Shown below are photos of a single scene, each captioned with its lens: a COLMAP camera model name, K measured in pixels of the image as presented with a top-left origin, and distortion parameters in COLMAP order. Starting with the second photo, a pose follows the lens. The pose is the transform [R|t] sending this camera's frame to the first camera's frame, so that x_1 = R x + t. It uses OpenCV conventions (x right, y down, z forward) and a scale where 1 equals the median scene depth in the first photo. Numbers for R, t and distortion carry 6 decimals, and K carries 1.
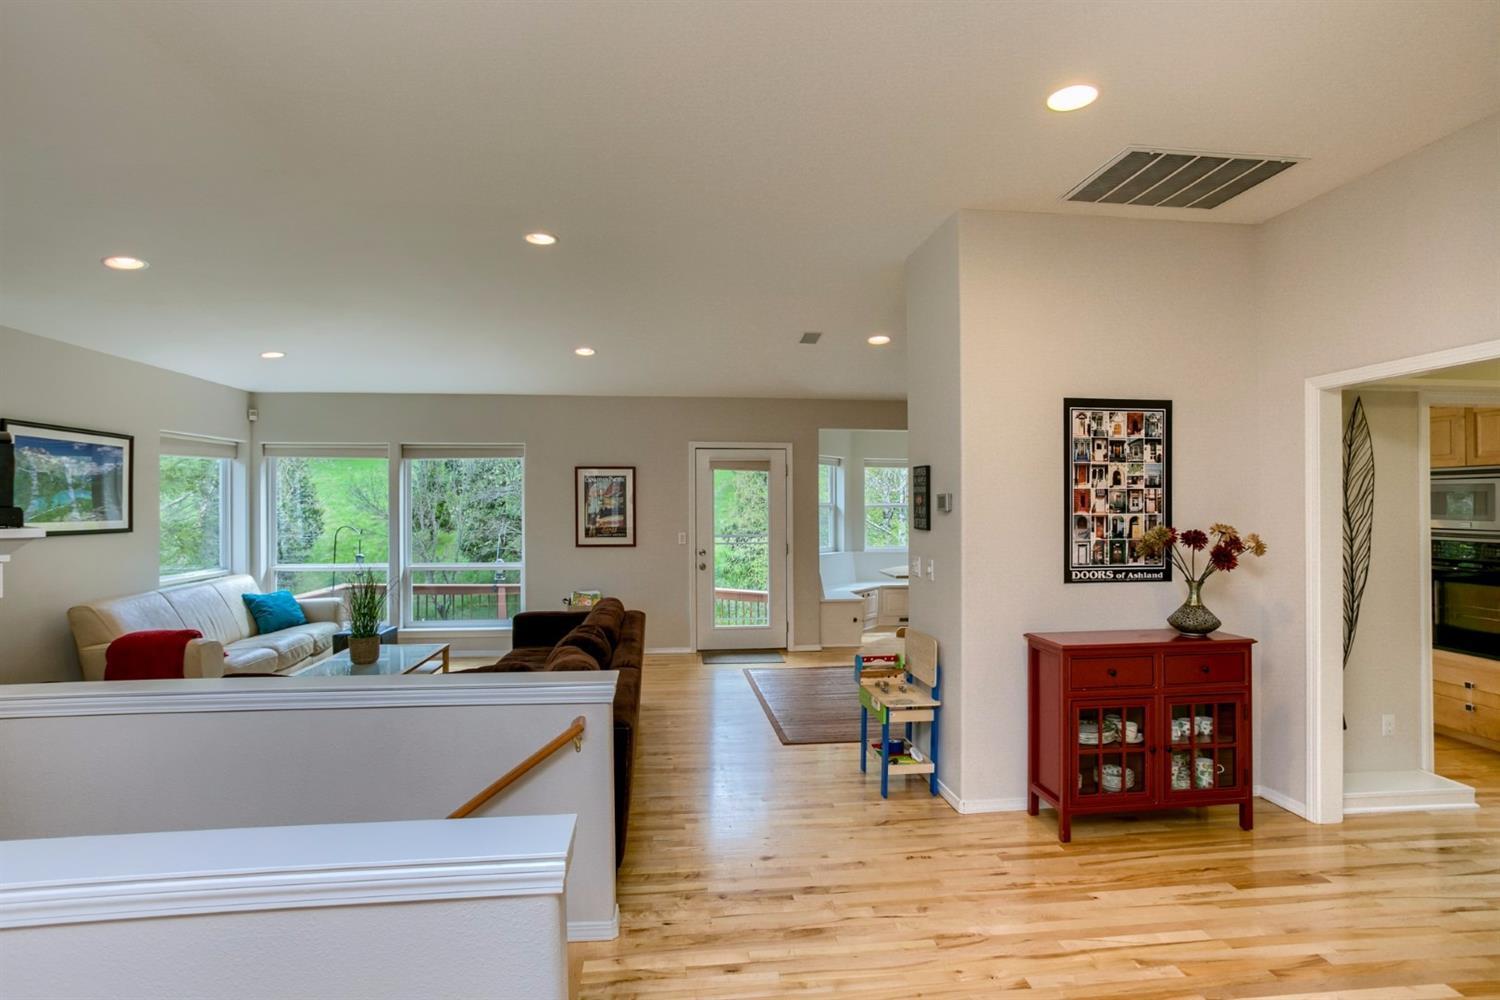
lens RADIAL K [[730.3, 0, 747.3], [0, 730.3, 502.1], [0, 0, 1]] dist [-0.009472, 0.004747]
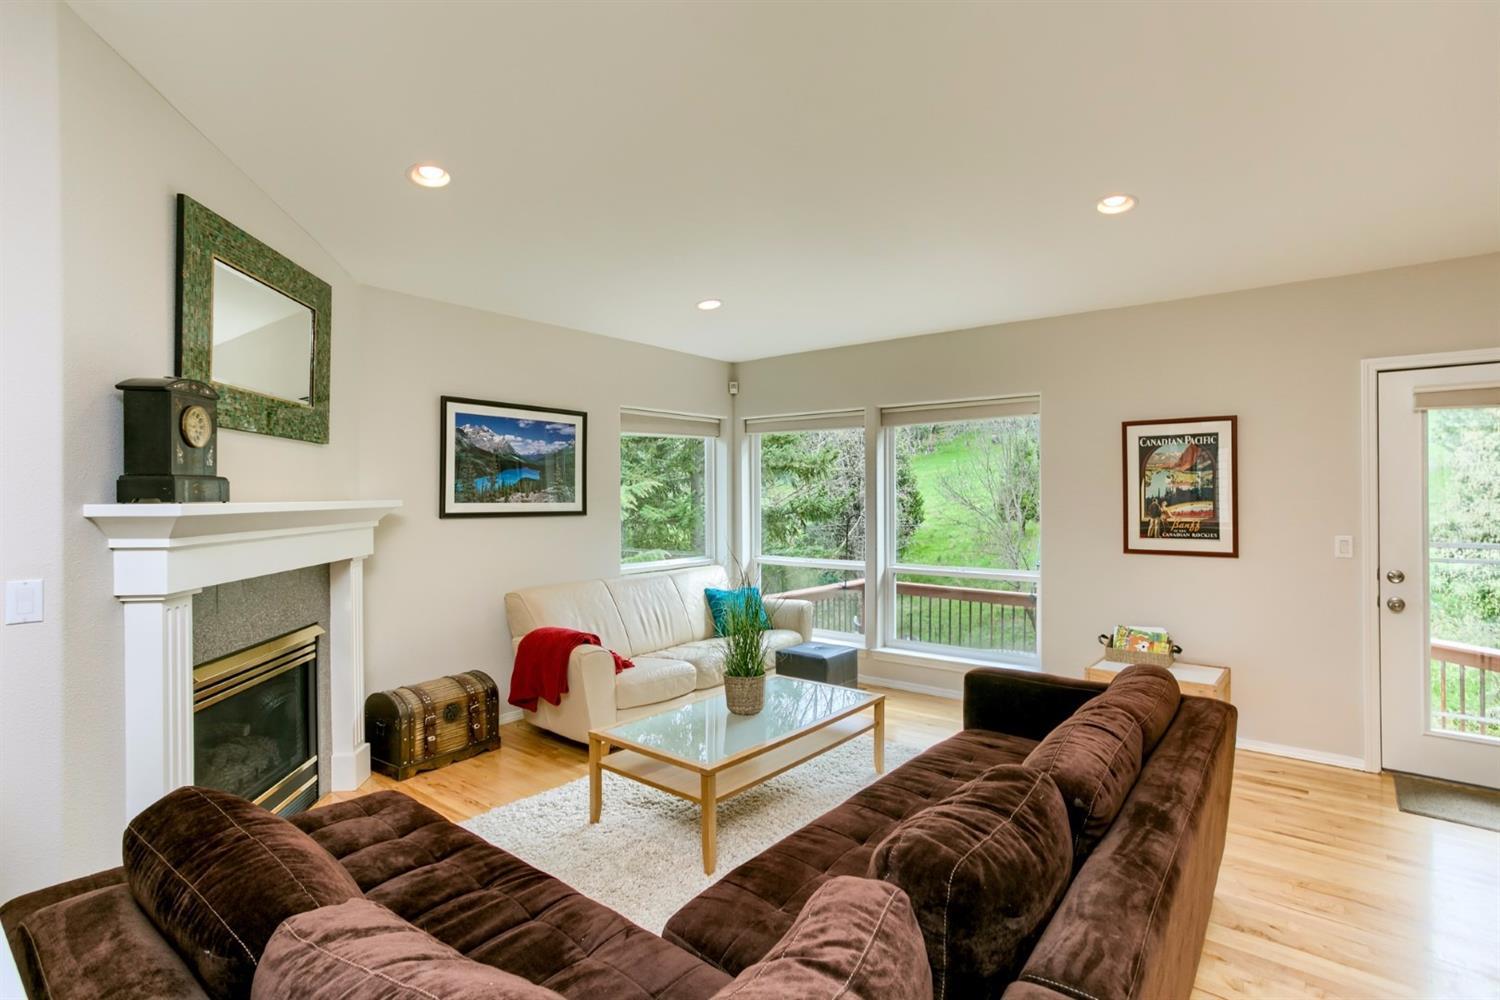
lens RADIAL K [[730.3, 0, 758.3], [0, 730.3, 496.0], [0, 0, 1]] dist [-0.009472, 0.004747]
pose [[0.712595, -0.003018, -0.701570, -0.024286], [0.004443, 0.999990, 0.000211, 0.012671], [0.701562, -0.003267, 0.712601, 0.359856]]
